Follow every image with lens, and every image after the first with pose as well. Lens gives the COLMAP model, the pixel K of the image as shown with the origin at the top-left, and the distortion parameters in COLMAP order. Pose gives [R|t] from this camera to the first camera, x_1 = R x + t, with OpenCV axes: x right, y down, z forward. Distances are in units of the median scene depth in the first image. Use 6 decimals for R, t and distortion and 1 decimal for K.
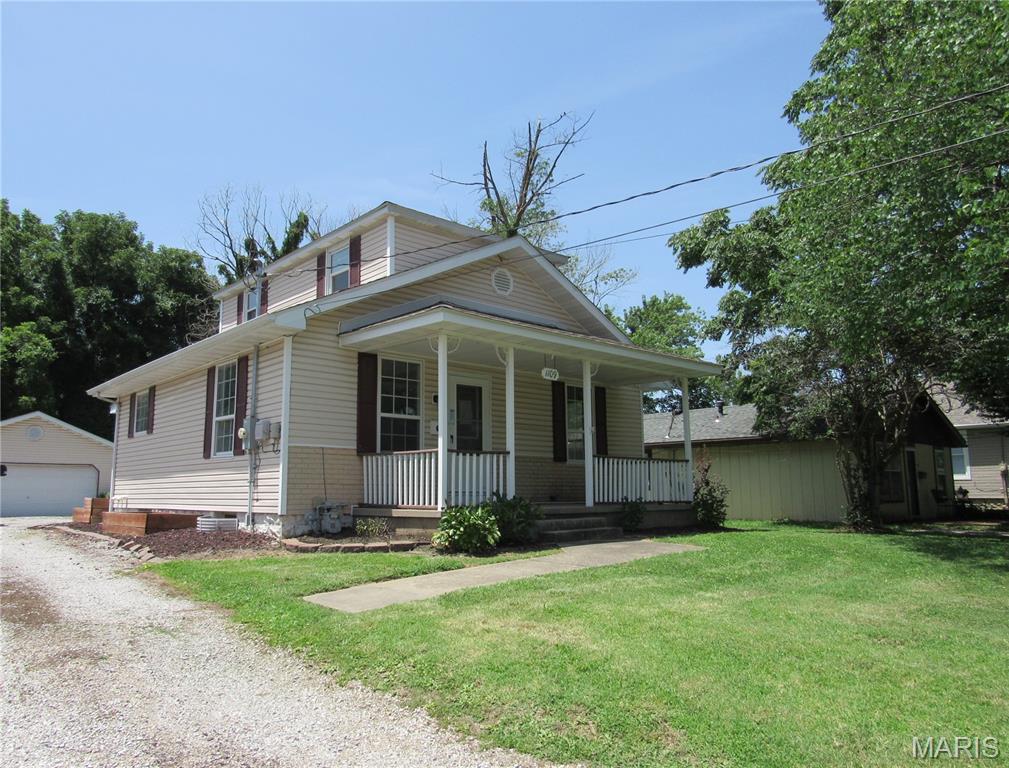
lens RADIAL K [[740.8, 0, 504.5], [0, 740.8, 412.9], [0, 0, 1]] dist [-0.002377, -0.004589]
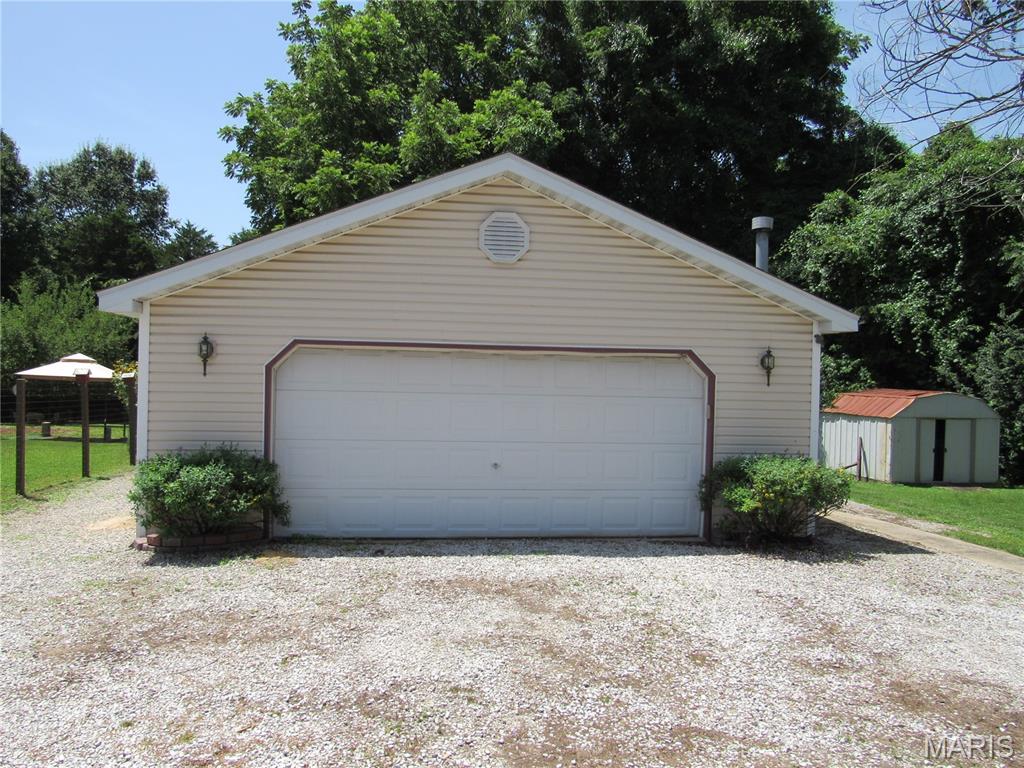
lens RADIAL K [[732.8, 0, 512.0], [0, 732.8, 384.0], [0, 0, 1]] dist [-0.025918, 0.000496]
pose [[0.813647, 0.014297, -0.581184, -0.310357], [0.049561, 0.994353, 0.093845, 0.036936], [0.579243, -0.105160, 0.808343, 0.508594]]
